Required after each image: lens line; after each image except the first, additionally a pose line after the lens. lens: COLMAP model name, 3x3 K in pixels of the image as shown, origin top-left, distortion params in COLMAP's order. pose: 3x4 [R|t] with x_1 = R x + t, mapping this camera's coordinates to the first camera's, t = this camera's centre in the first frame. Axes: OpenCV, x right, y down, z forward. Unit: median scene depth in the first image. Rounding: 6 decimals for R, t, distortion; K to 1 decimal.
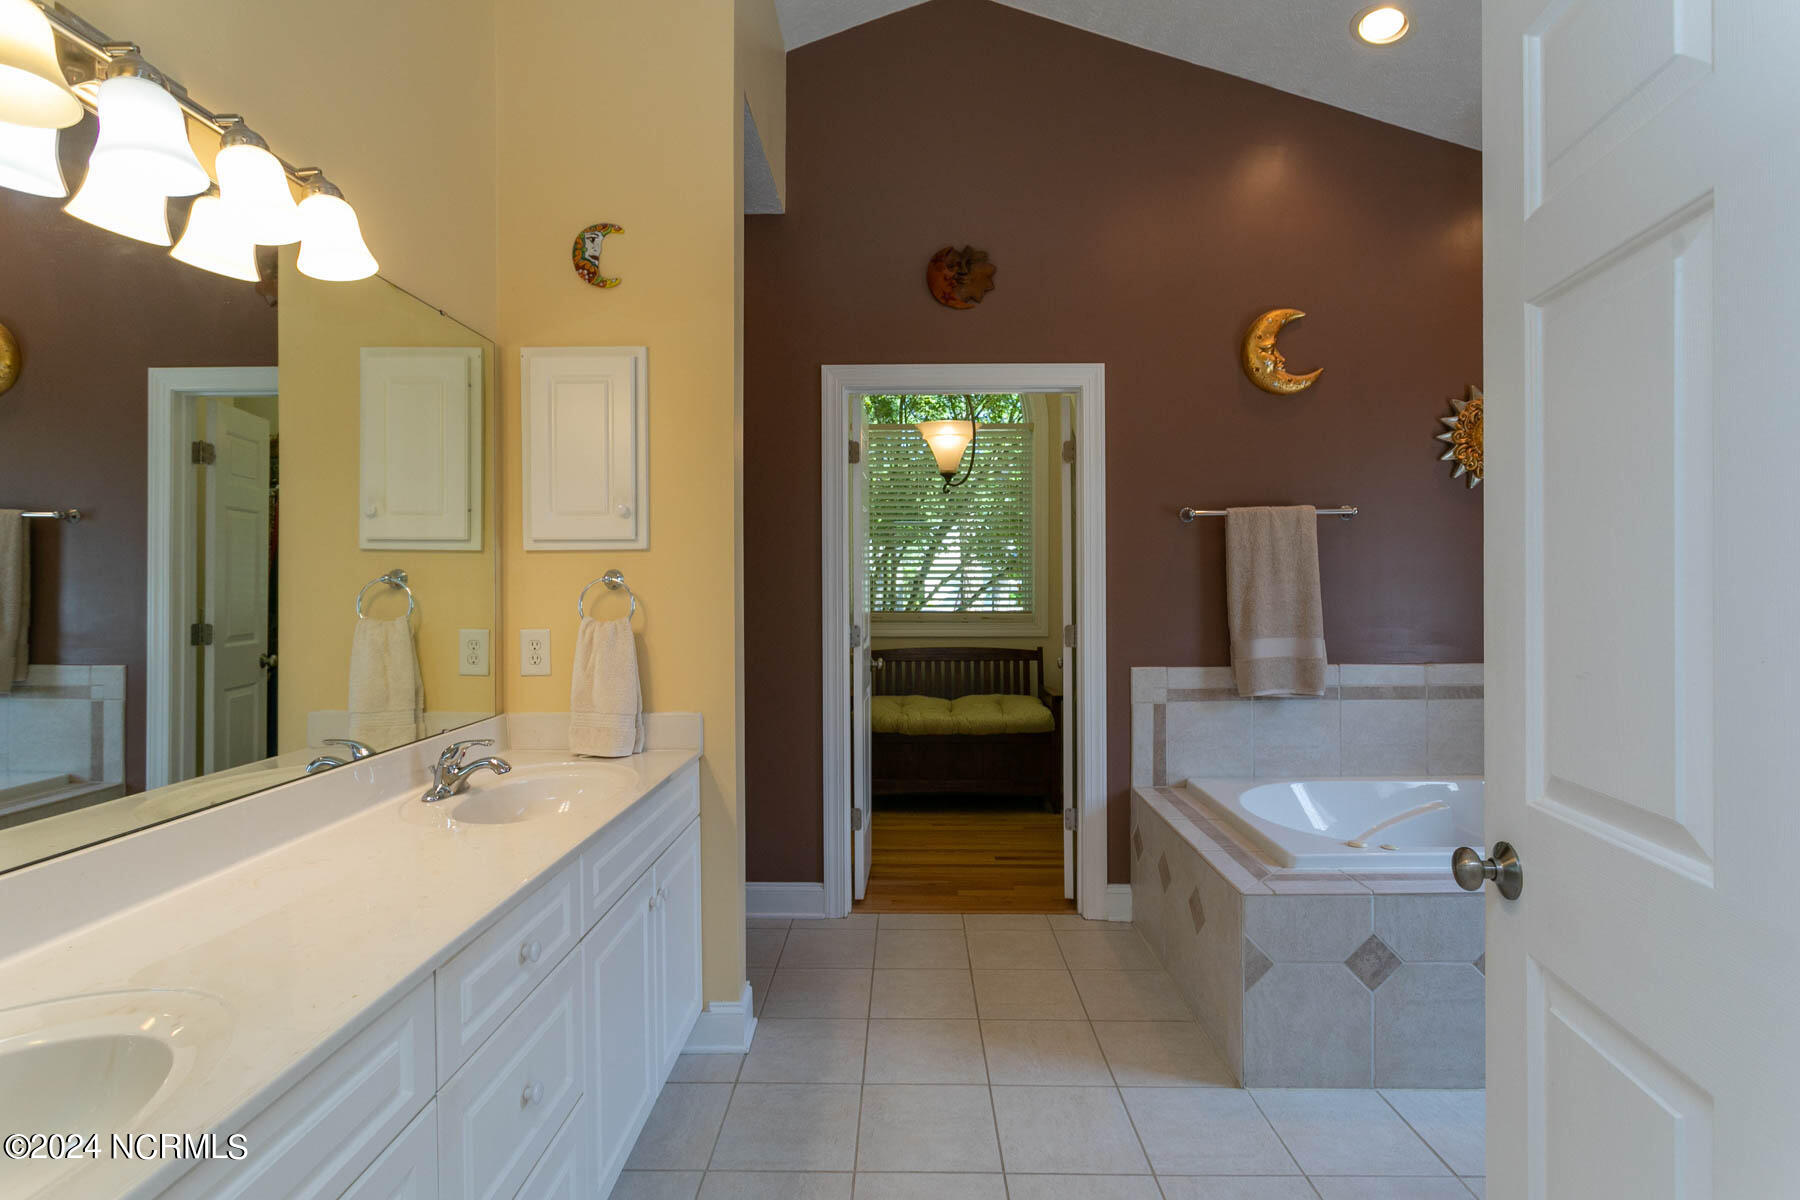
lens RADIAL K [[851.8, 0, 905.2], [0, 851.8, 592.3], [0, 0, 1]] dist [-0.001987, 0.000023]
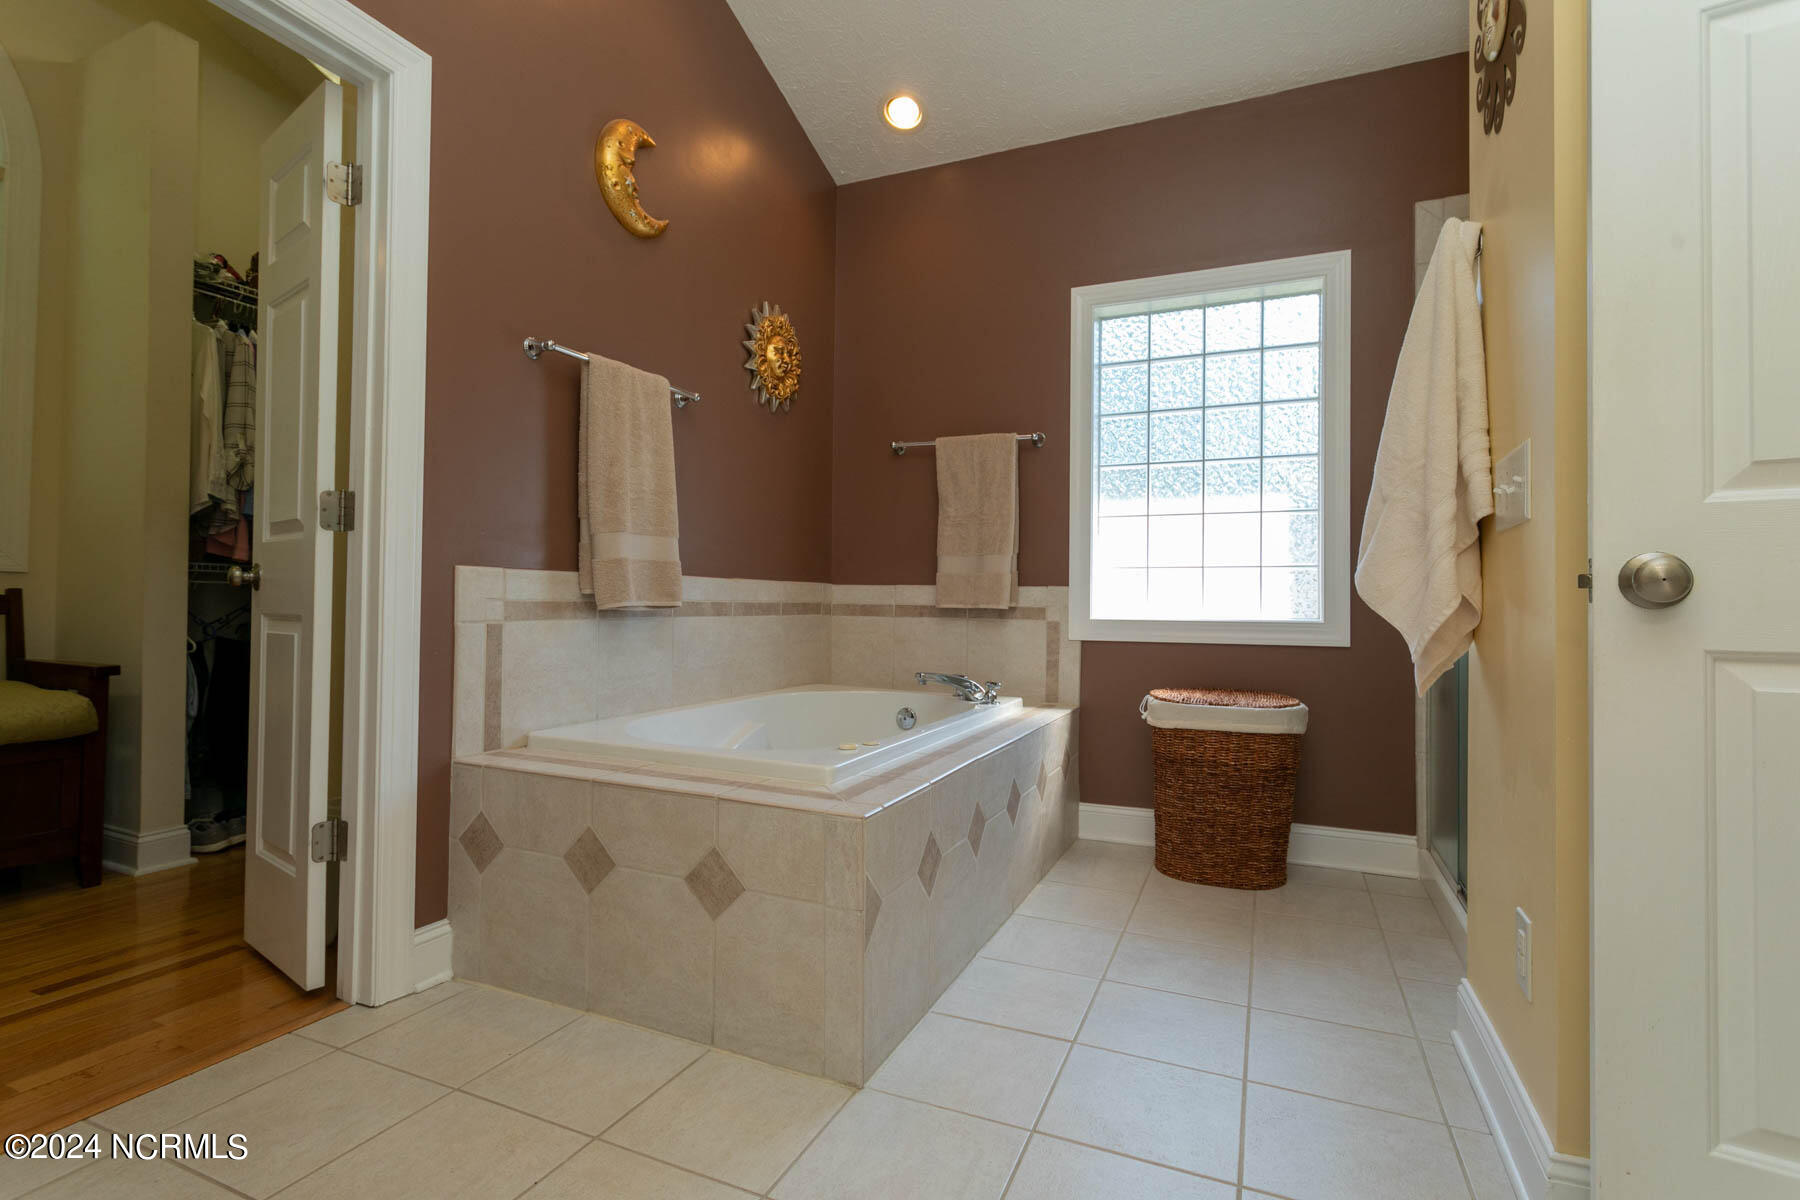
lens RADIAL K [[851.8, 0, 905.2], [0, 851.8, 592.3], [0, 0, 1]] dist [-0.001987, 0.000023]
pose [[0.396948, 0.023415, 0.917543, -0.174629], [-0.007408, 0.999724, -0.022307, 0.119135], [-0.917811, 0.002058, 0.397011, 0.453699]]
